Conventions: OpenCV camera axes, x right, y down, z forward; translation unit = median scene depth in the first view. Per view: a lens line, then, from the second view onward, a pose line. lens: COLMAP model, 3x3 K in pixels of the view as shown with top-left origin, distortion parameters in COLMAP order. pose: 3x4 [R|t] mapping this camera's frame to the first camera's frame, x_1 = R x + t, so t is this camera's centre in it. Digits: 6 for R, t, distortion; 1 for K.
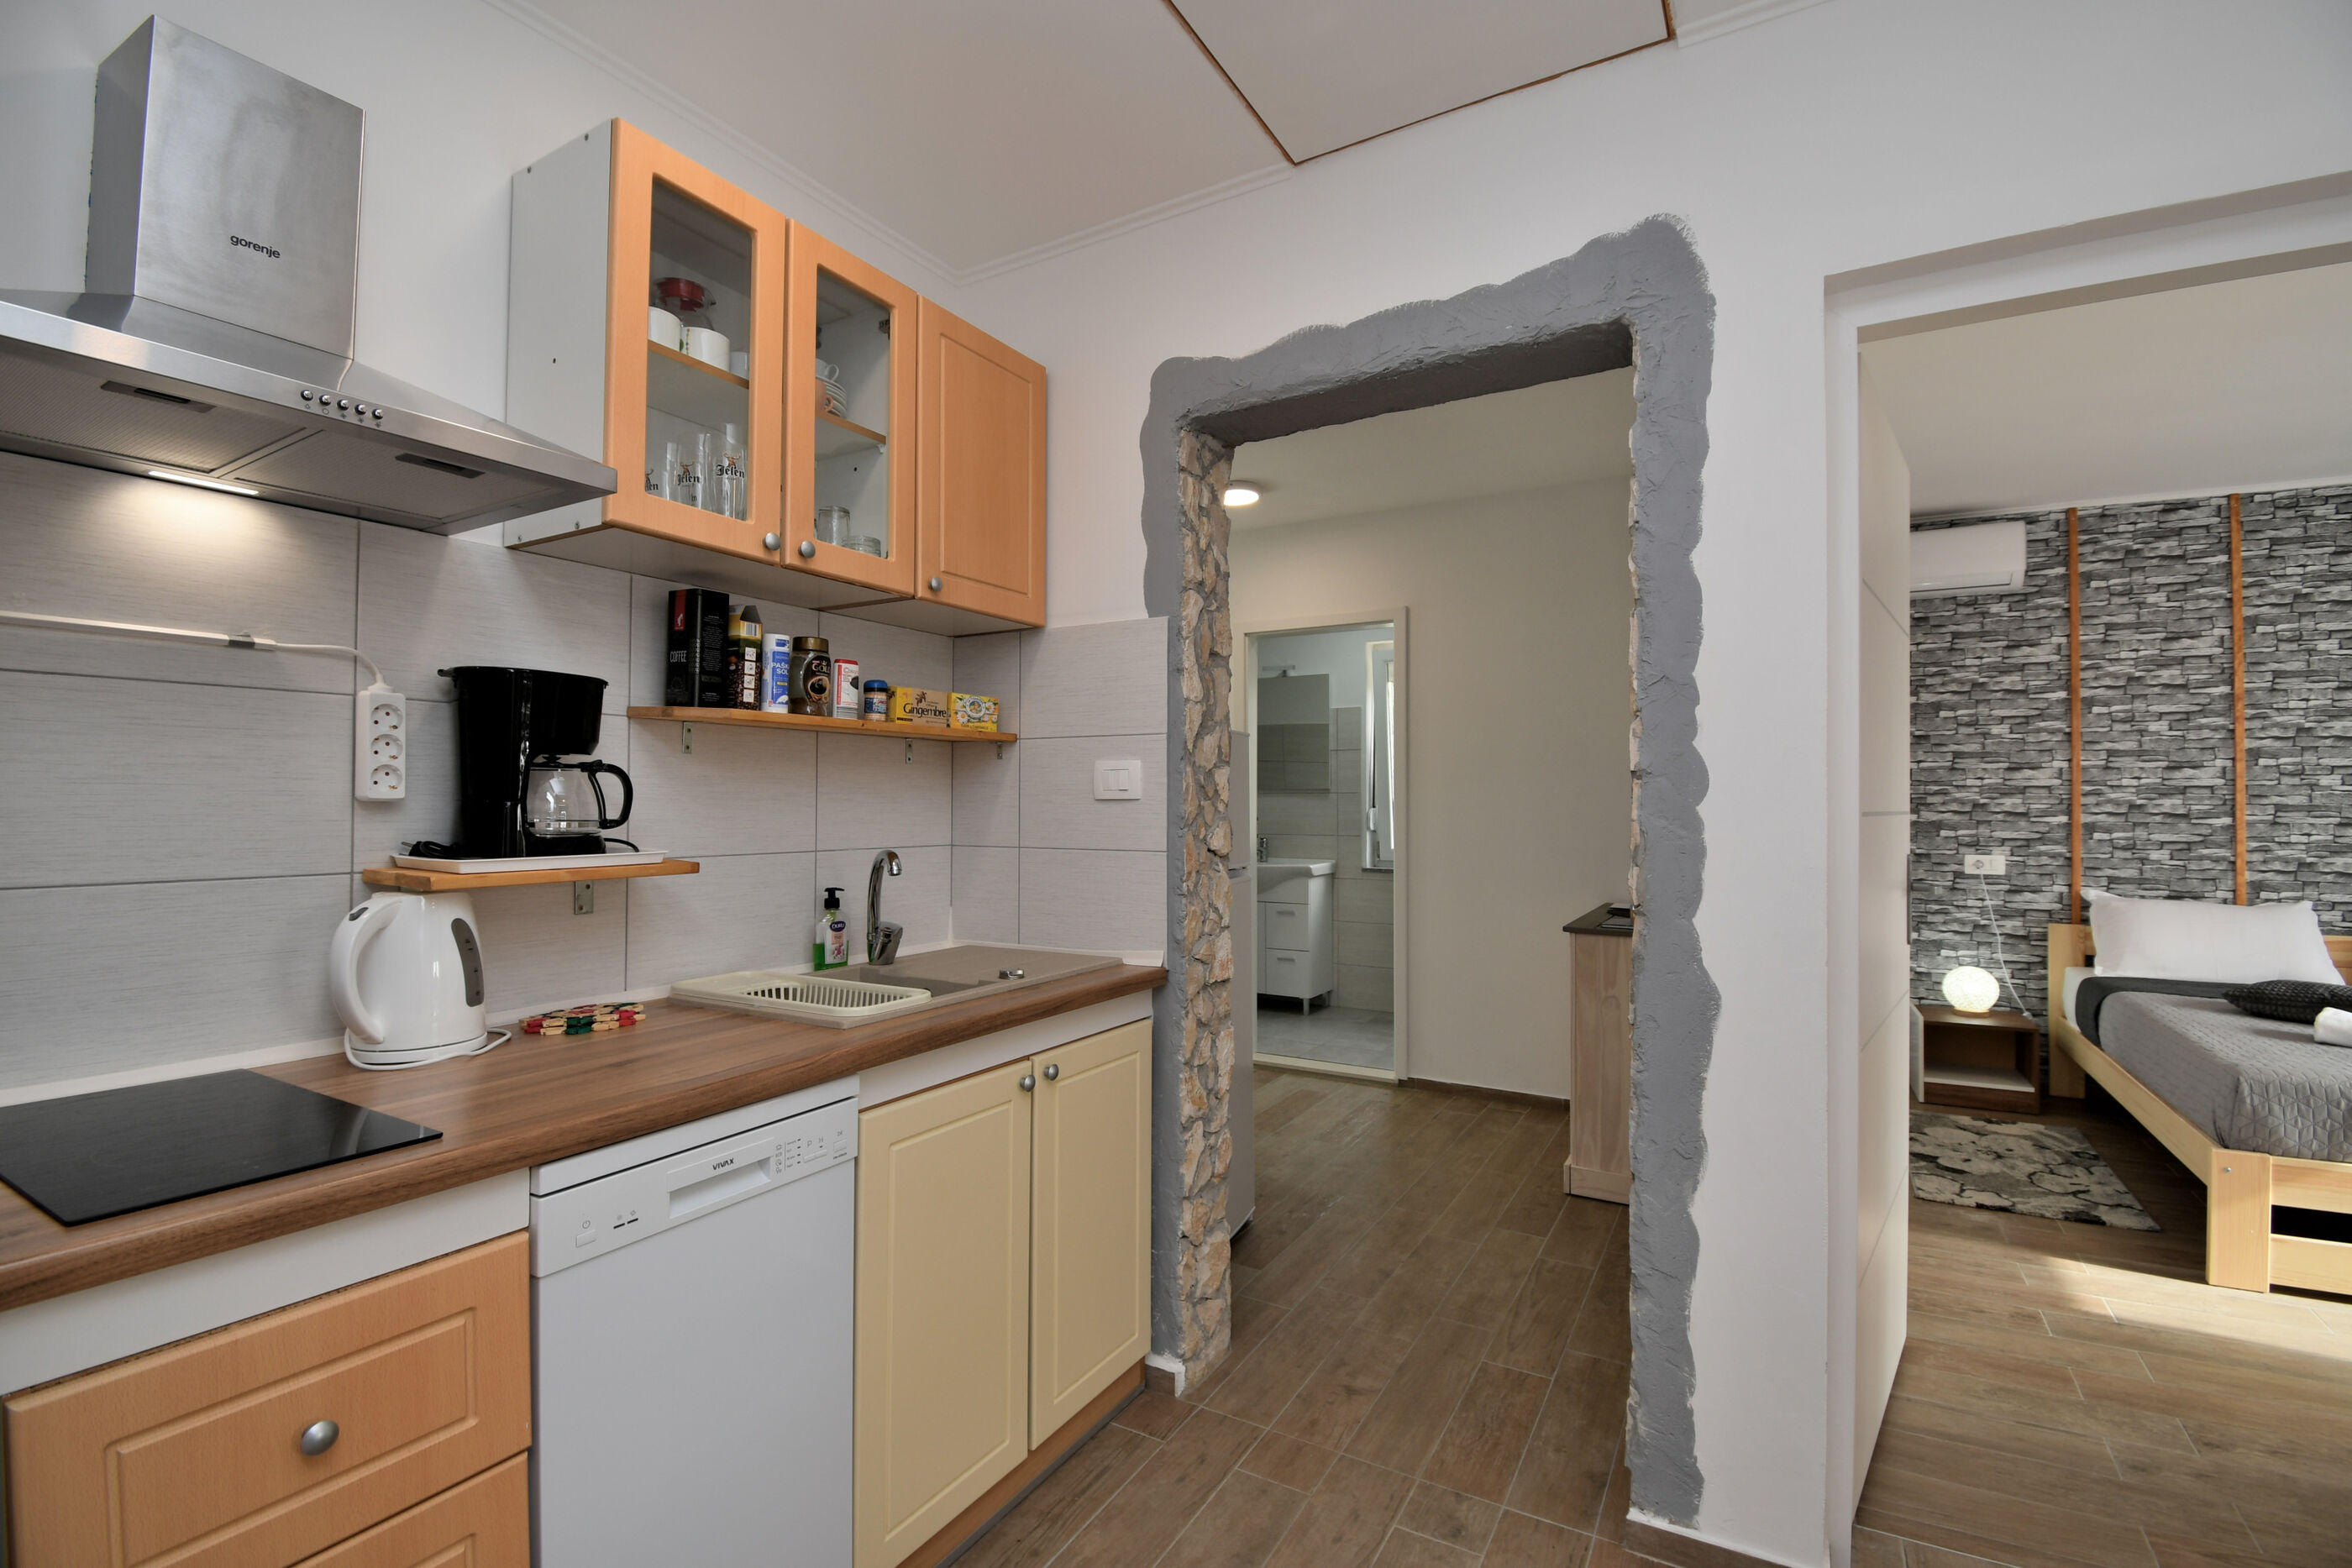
lens RADIAL K [[1040.2, 0, 1171.3], [0, 1040.2, 787.6], [0, 0, 1]] dist [0.001184, -0.017224]
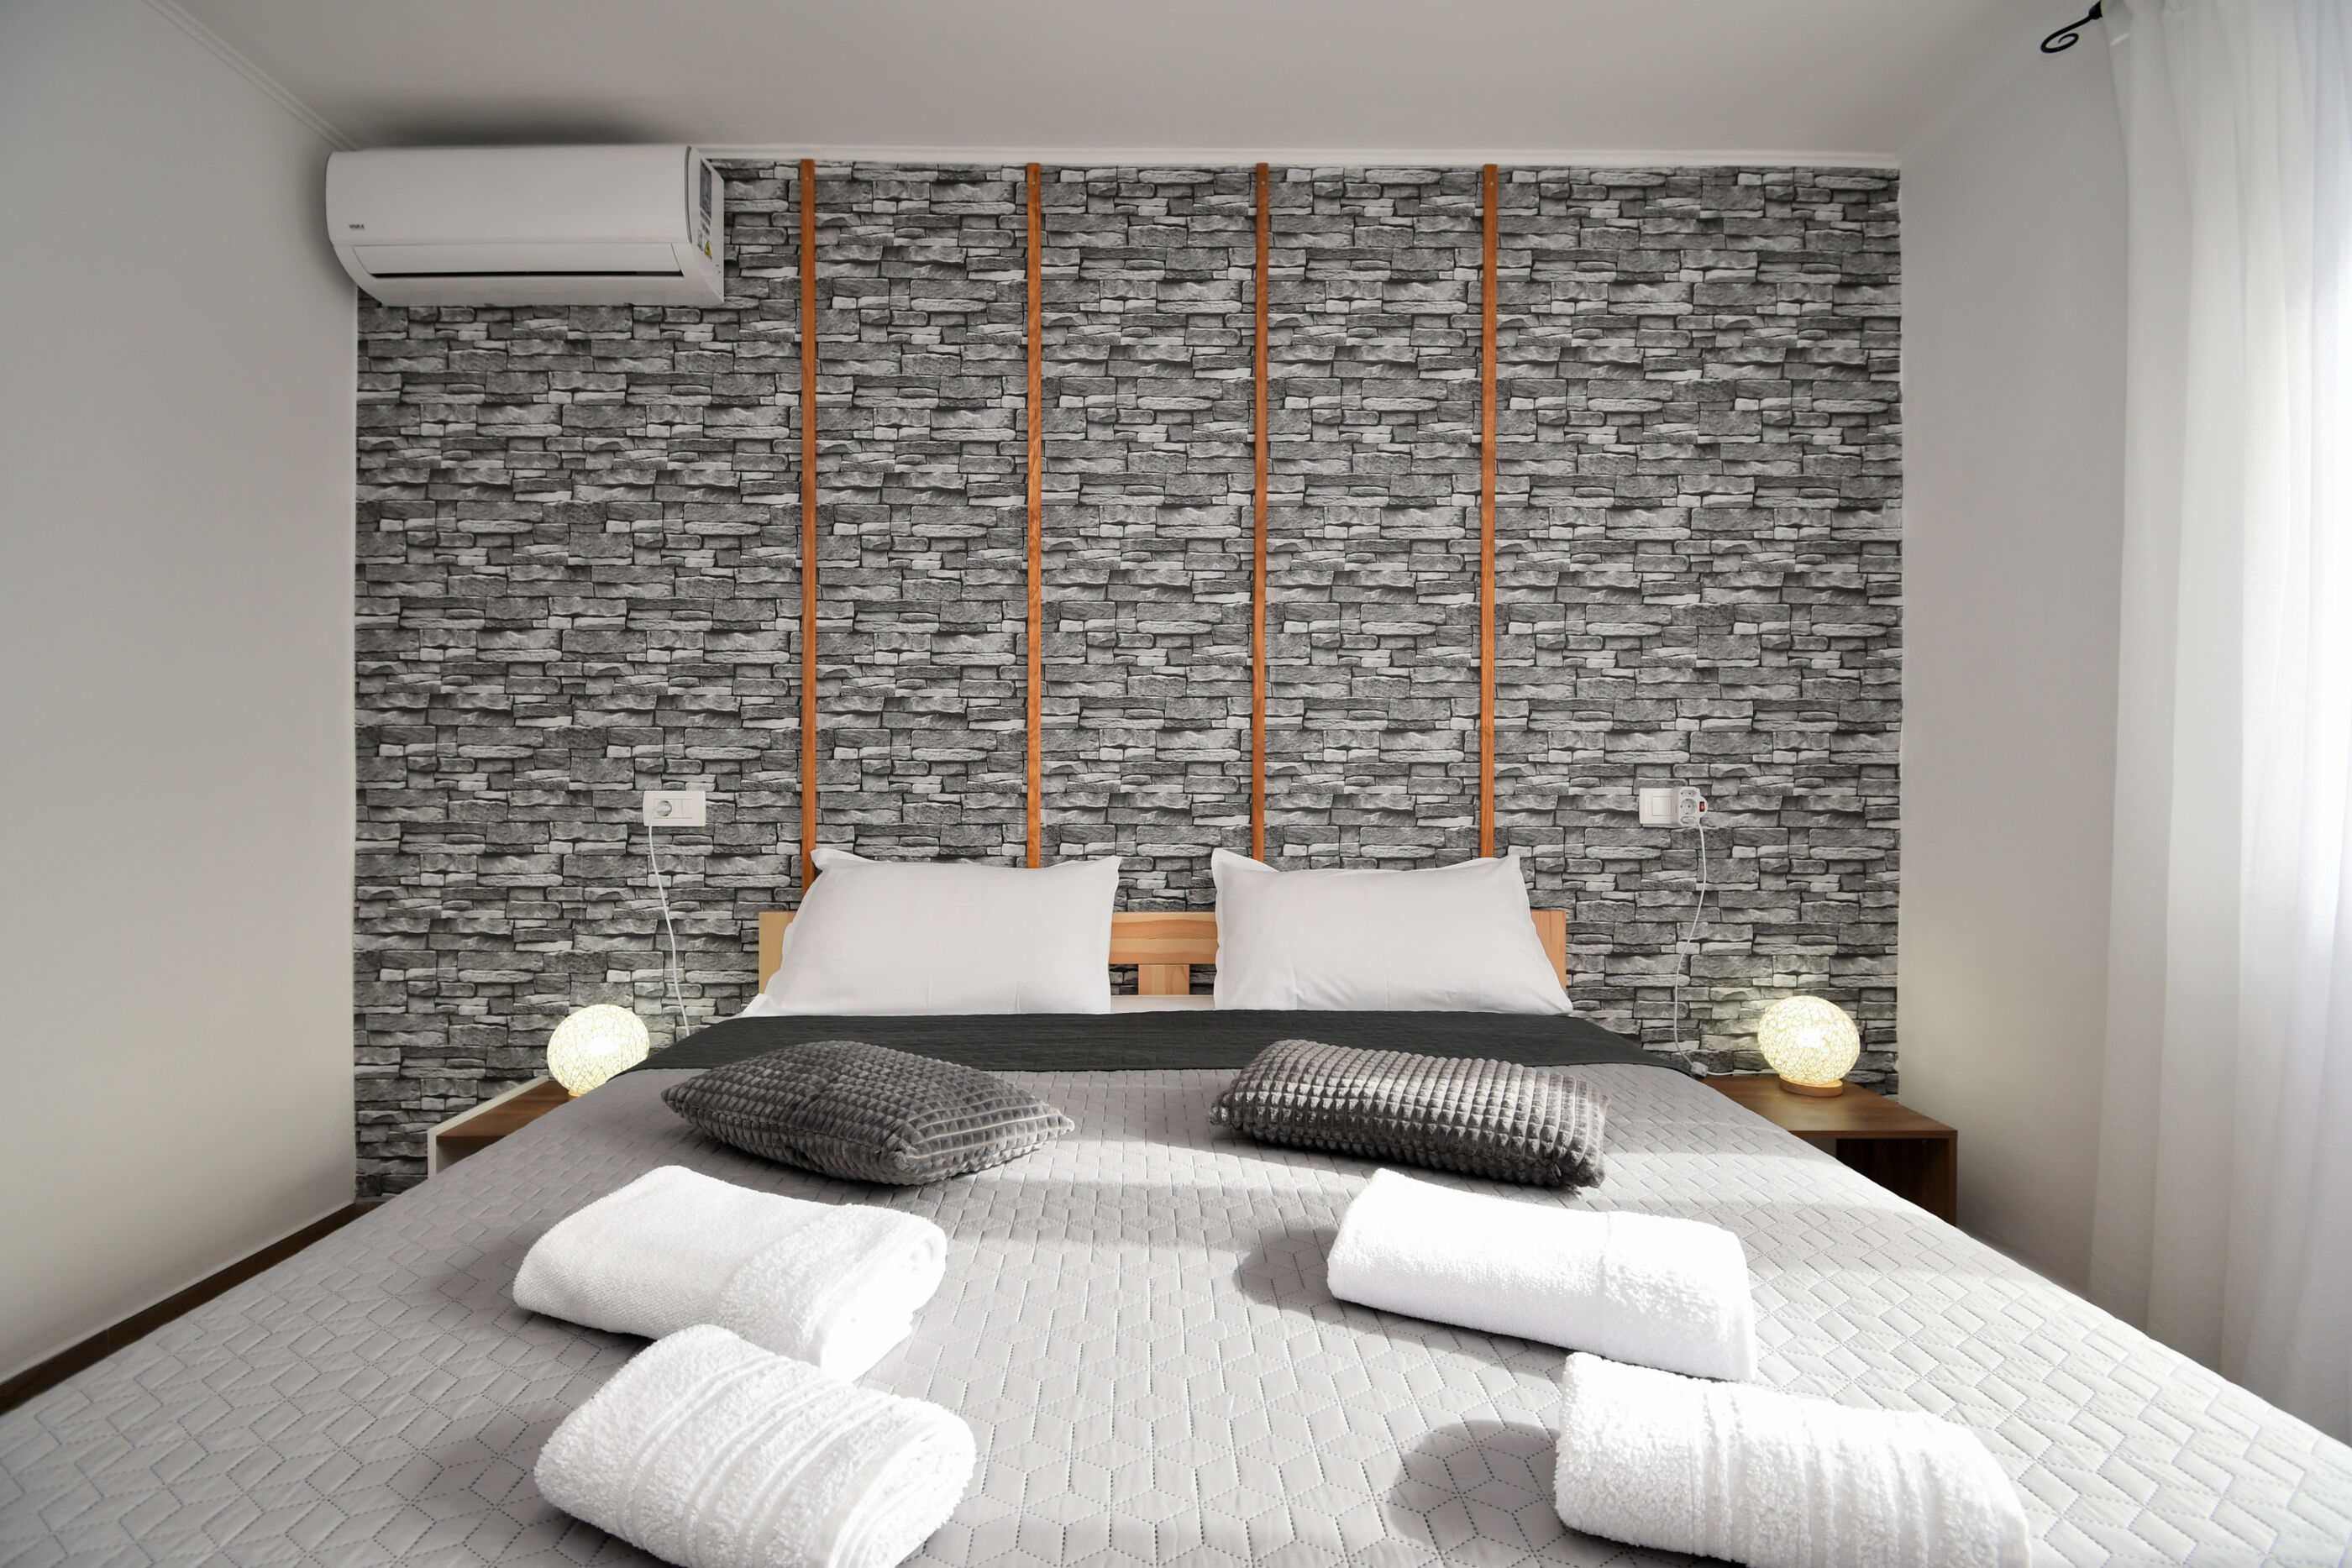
lens RADIAL K [[1030.6, 0, 1183.2], [0, 1030.6, 788.5], [0, 0, 1]] dist [0.026720, -0.032165]
pose [[0.854116, -0.003738, 0.520070, 1.037892], [-0.006043, 0.999835, 0.017111, 0.075475], [-0.520048, -0.017757, 0.853952, 0.566981]]
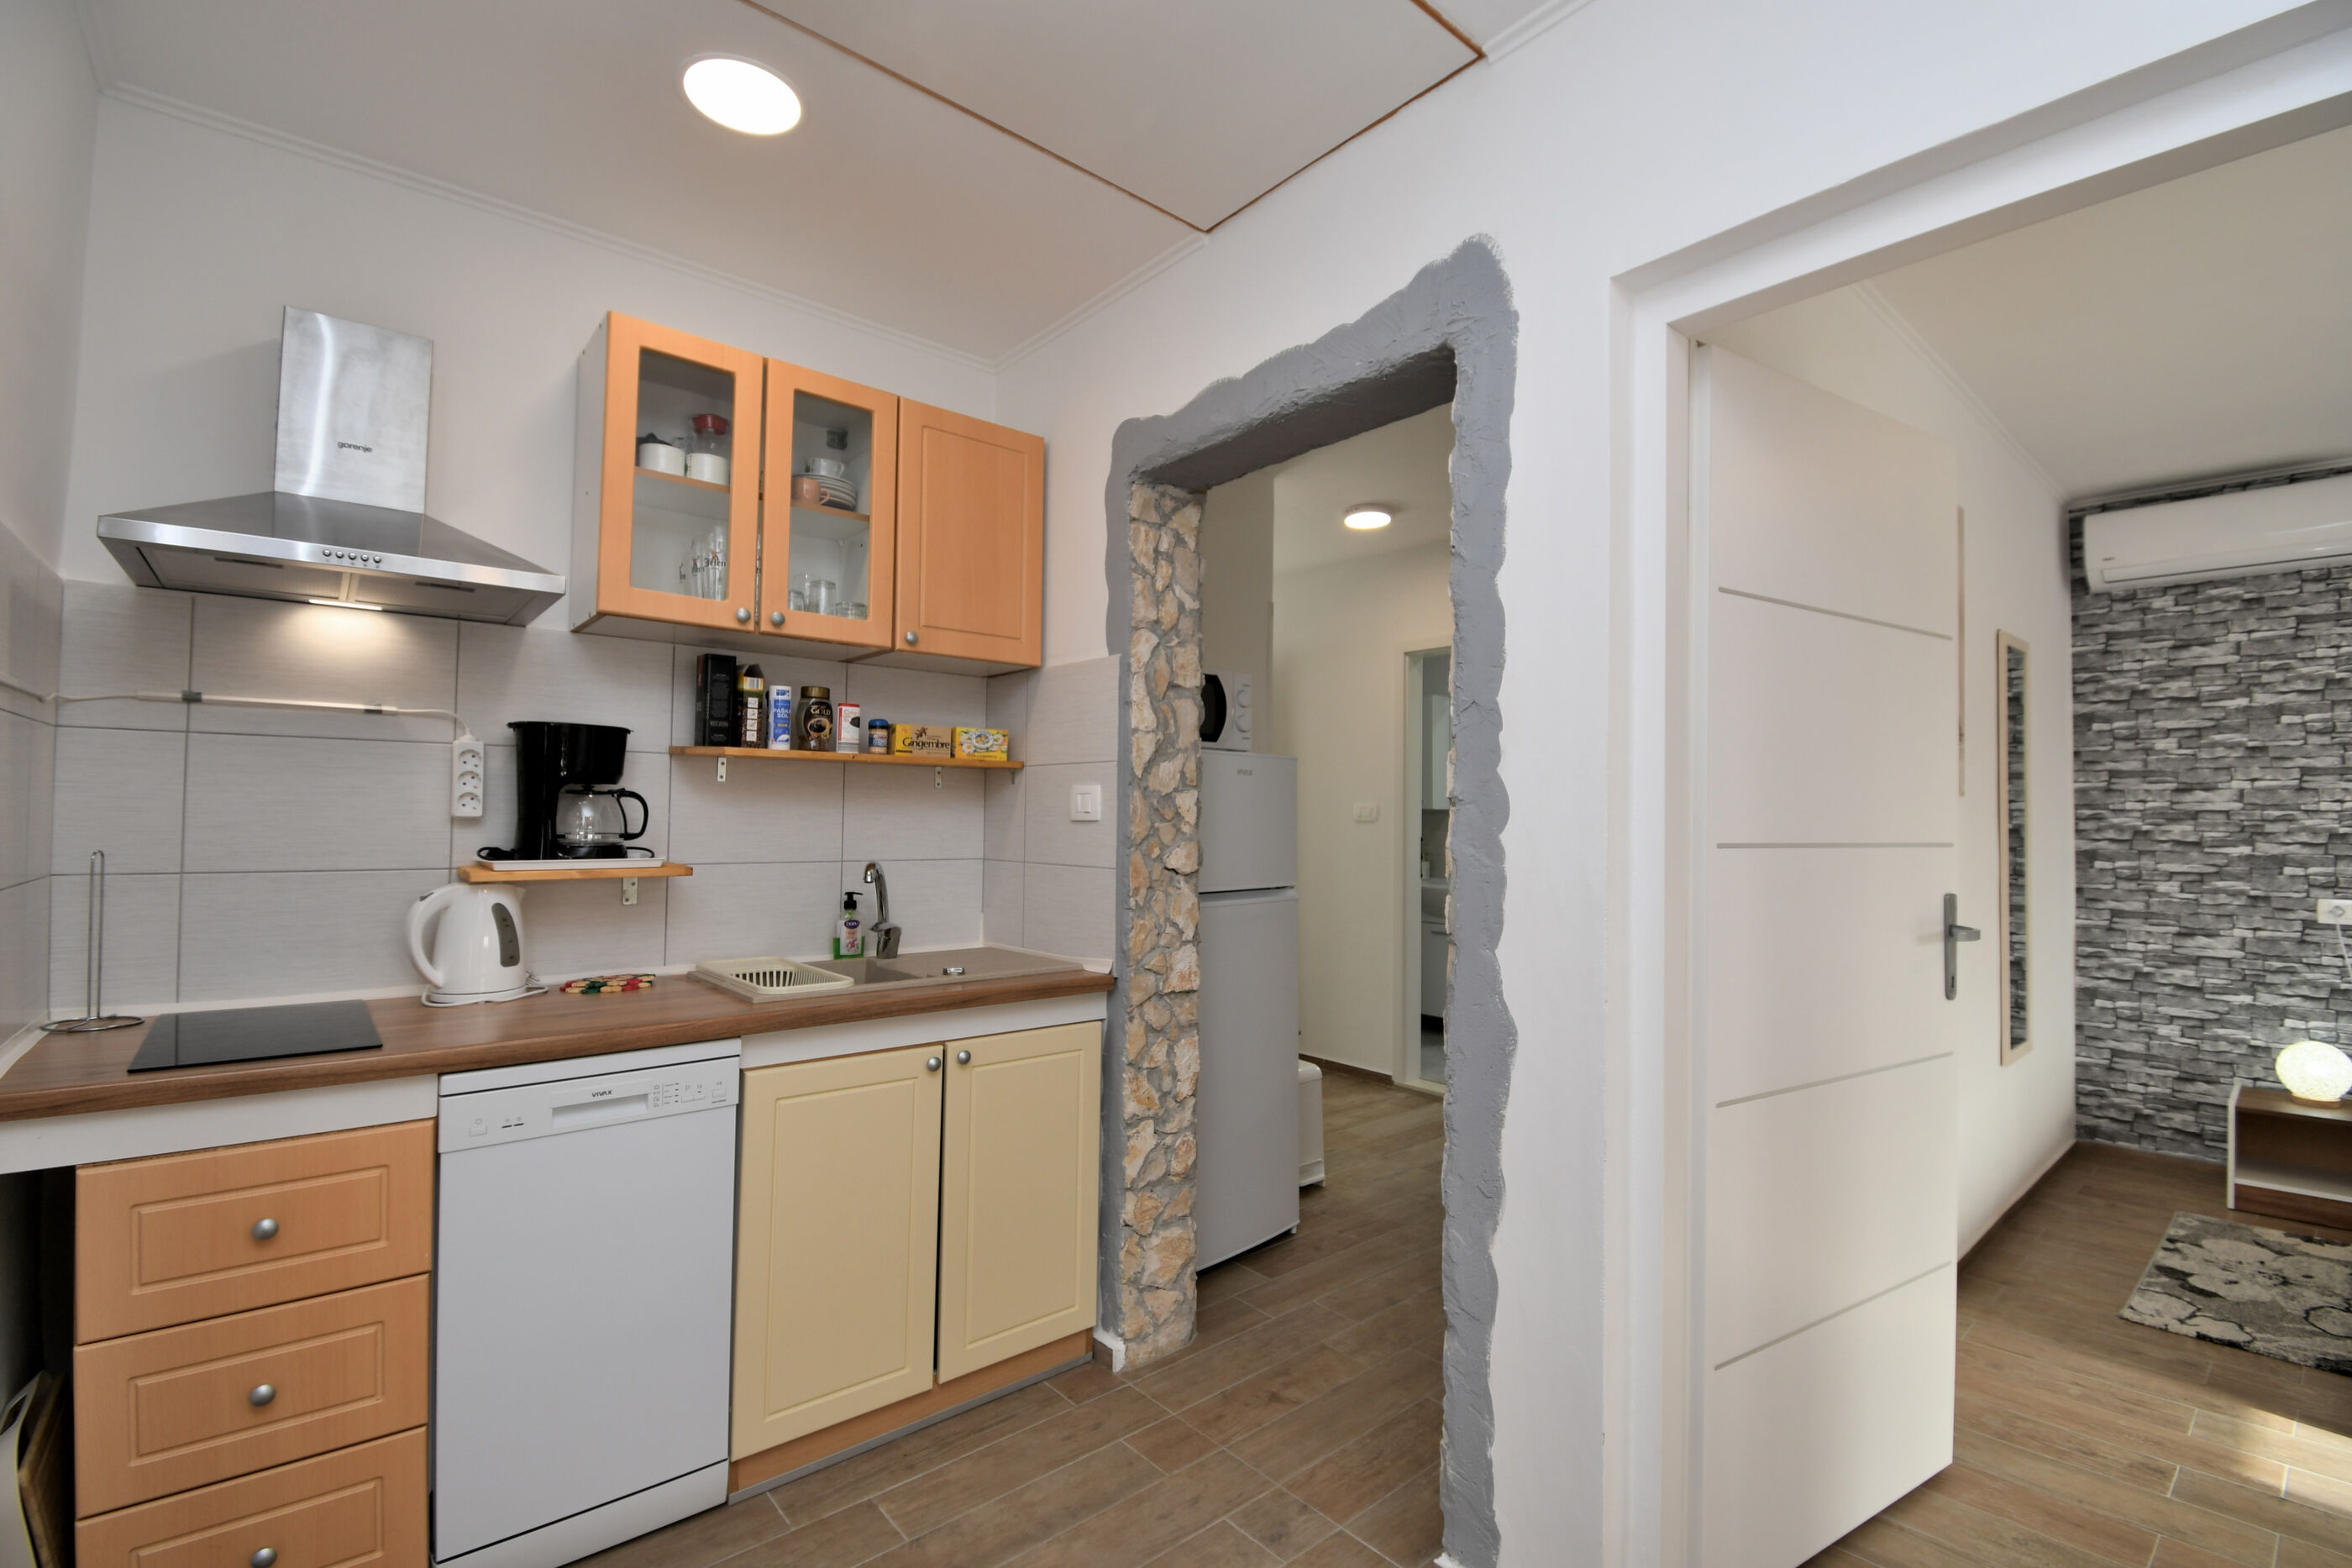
lens RADIAL K [[1040.2, 0, 1176.0], [0, 1040.2, 784.0], [0, 0, 1]] dist [0.001048, -0.015740]
pose [[0.945462, -0.001878, -0.325727, 0.286690], [-0.004424, 0.999817, -0.018607, -0.005321], [0.325702, 0.019033, 0.945281, -0.011415]]
